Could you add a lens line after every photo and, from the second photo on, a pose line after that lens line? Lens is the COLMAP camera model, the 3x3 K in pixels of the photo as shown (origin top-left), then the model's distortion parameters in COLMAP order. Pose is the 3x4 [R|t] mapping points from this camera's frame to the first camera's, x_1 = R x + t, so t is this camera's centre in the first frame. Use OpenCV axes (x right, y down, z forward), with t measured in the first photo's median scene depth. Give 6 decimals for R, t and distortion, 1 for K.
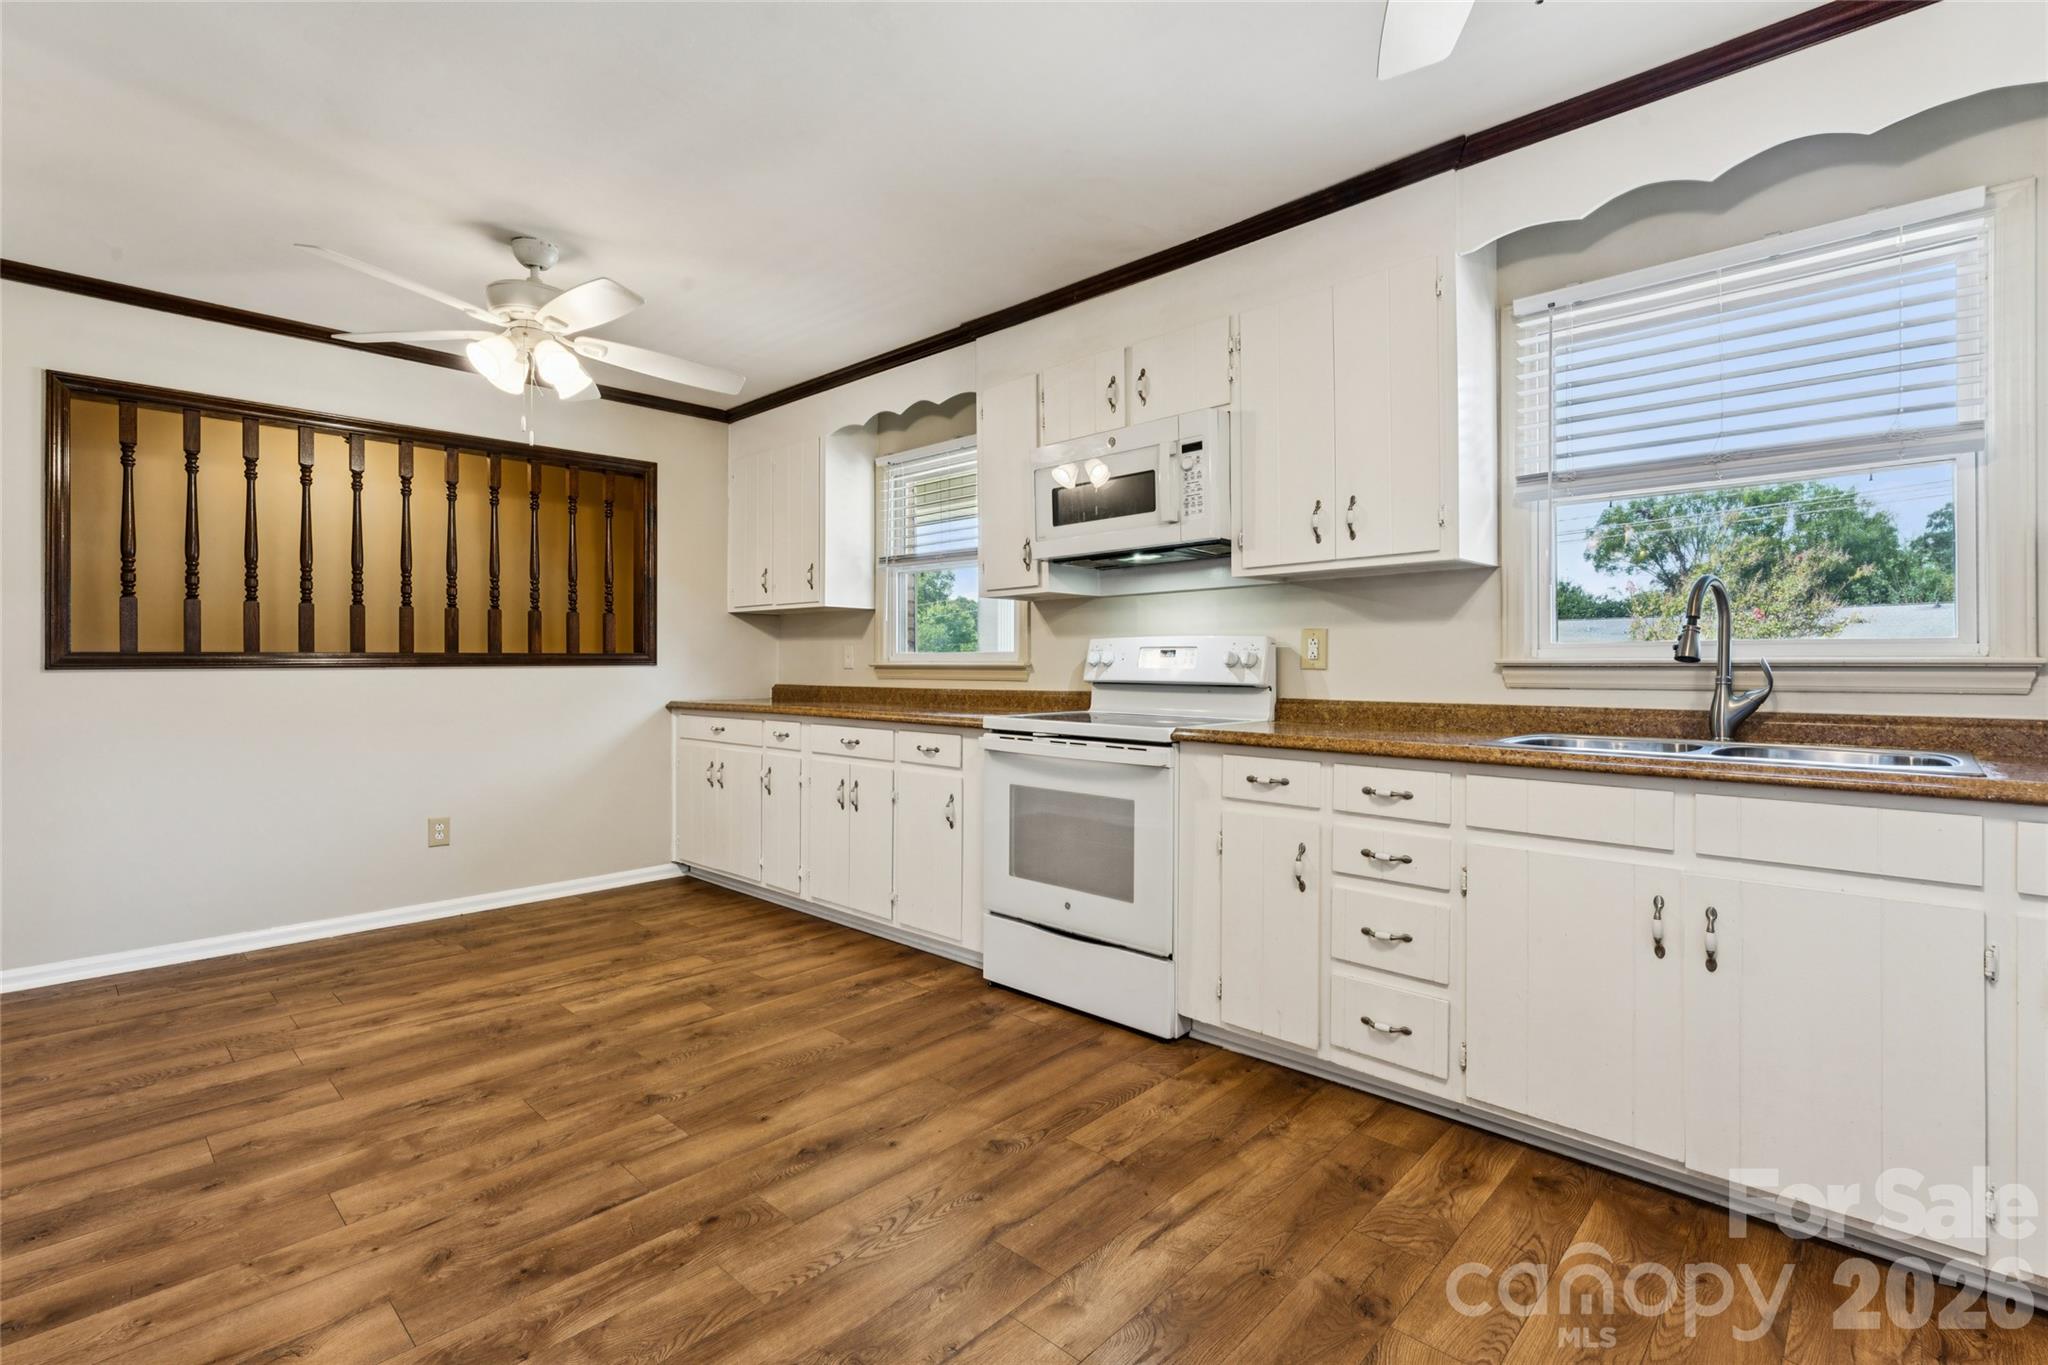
lens RADIAL K [[932.9, 0, 1020.2], [0, 932.9, 662.7], [0, 0, 1]] dist [-0.001424, 0.000056]
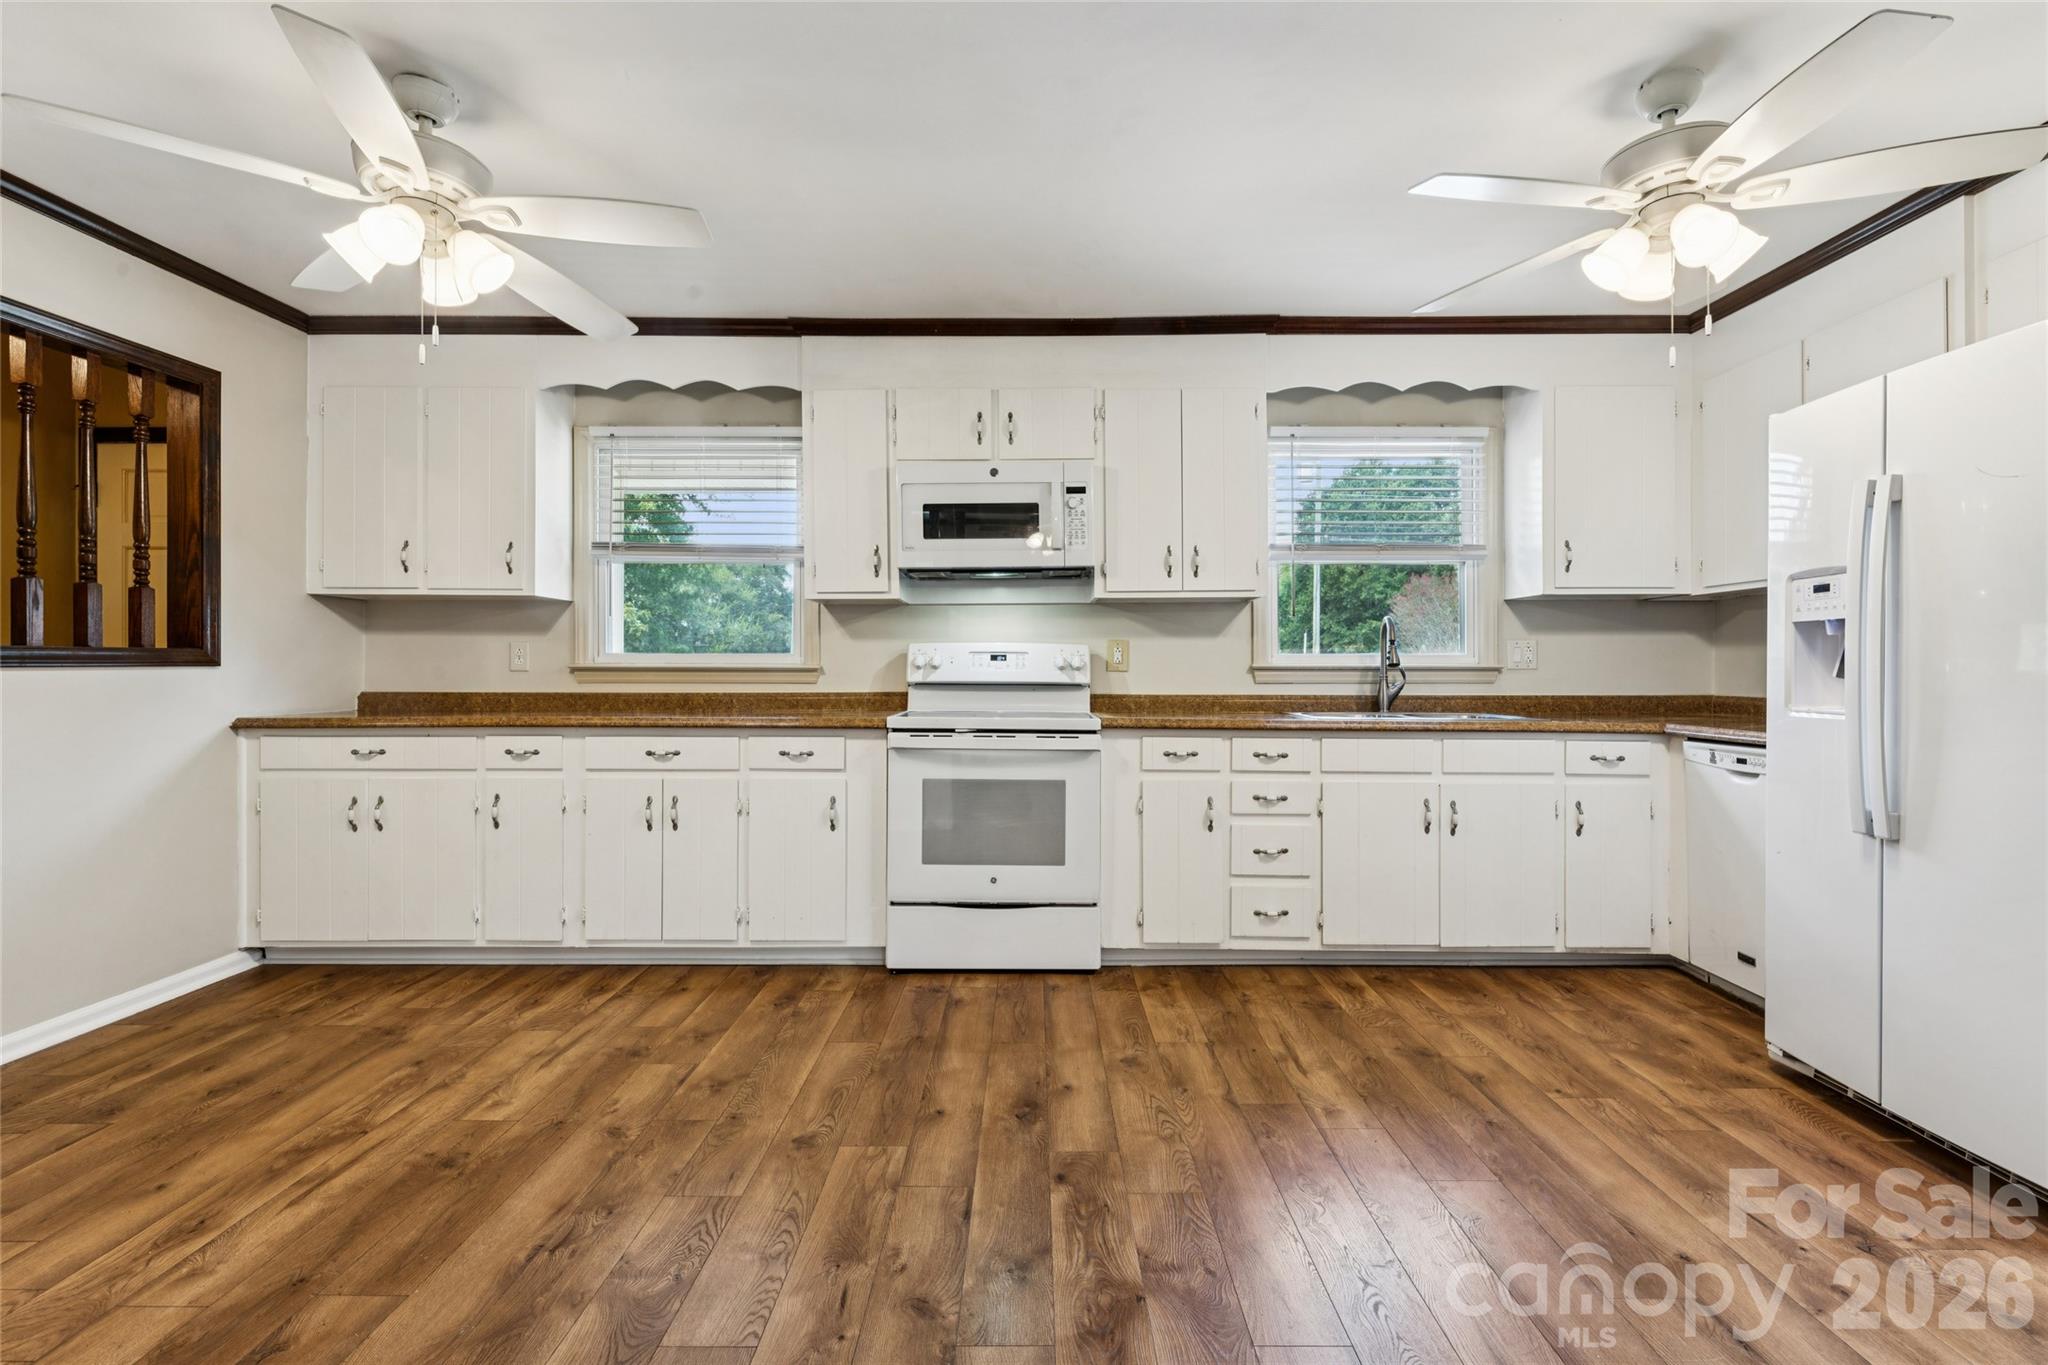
lens RADIAL K [[932.9, 0, 1034.3], [0, 932.9, 666.0], [0, 0, 1]] dist [-0.001424, 0.000056]
pose [[0.726117, 0.003461, 0.687563, -0.791846], [-0.003331, 0.999993, -0.001516, 0.002939], [-0.687563, -0.001190, 0.726123, 0.167890]]
